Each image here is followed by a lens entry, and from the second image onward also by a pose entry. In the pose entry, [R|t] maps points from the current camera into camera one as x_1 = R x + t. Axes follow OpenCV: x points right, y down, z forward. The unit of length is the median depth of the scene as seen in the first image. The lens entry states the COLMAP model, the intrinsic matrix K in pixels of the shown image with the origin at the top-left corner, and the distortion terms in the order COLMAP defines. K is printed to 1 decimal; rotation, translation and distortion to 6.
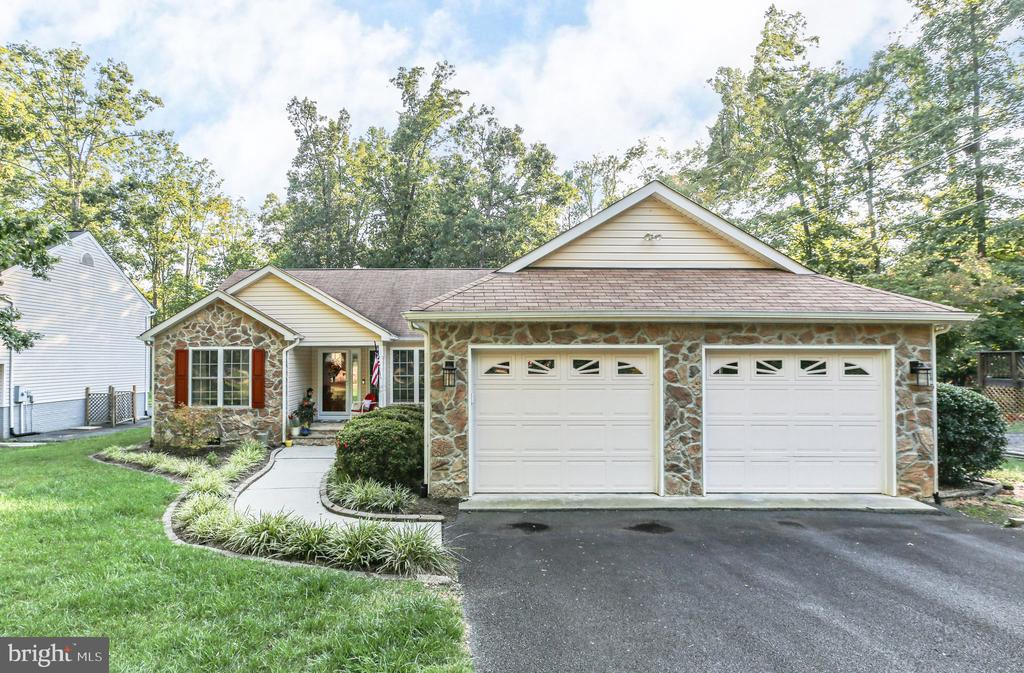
lens RADIAL K [[549.4, 0, 512.0], [0, 549.4, 336.5], [0, 0, 1]] dist [-0.016175, 0.000131]
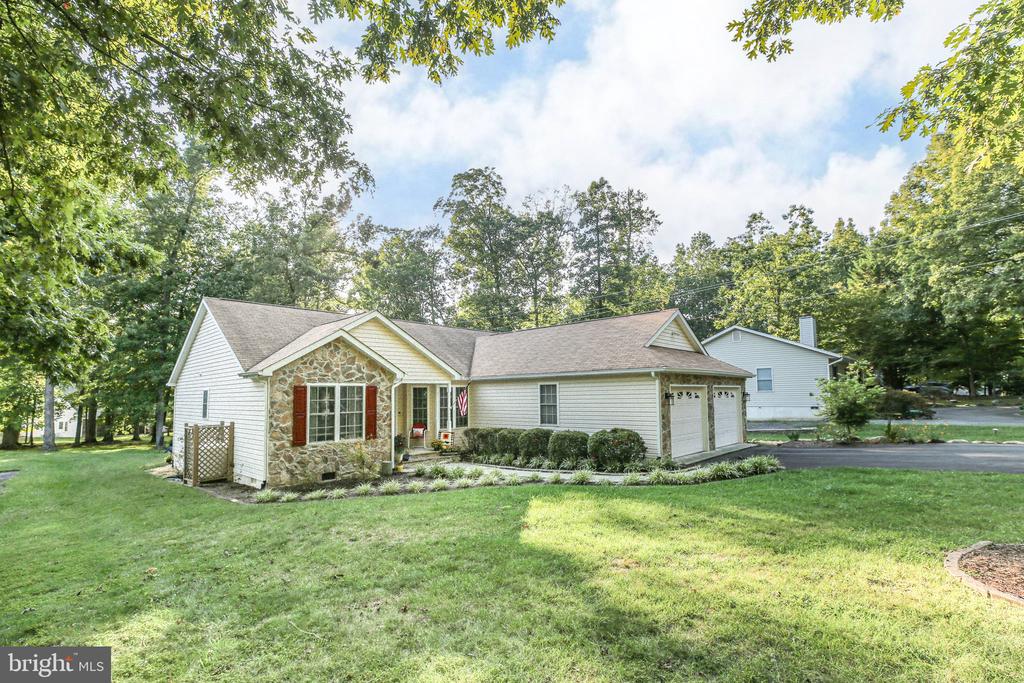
lens RADIAL K [[469.3, 0, 518.3], [0, 469.3, 346.3], [0, 0, 1]] dist [-0.019318, 0.000117]
pose [[0.686440, 0.067634, 0.724034, -0.950187], [-0.017536, 0.996915, -0.076499, 0.010789], [-0.726975, 0.039816, 0.685509, 0.134577]]
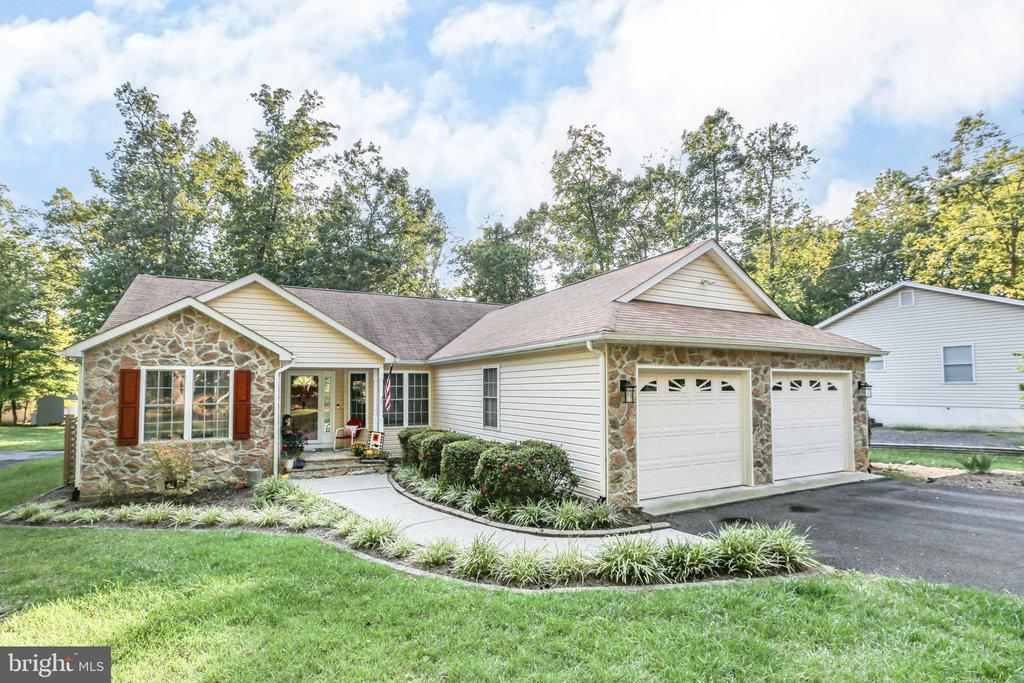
lens RADIAL K [[477.1, 0, 505.4], [0, 477.1, 356.8], [0, 0, 1]] dist [-0.019691, 0.010397]
pose [[0.891972, 0.026331, 0.451324, -0.433058], [-0.014753, 0.999466, -0.029154, 0.017945], [-0.451850, 0.019346, 0.891884, 0.158599]]
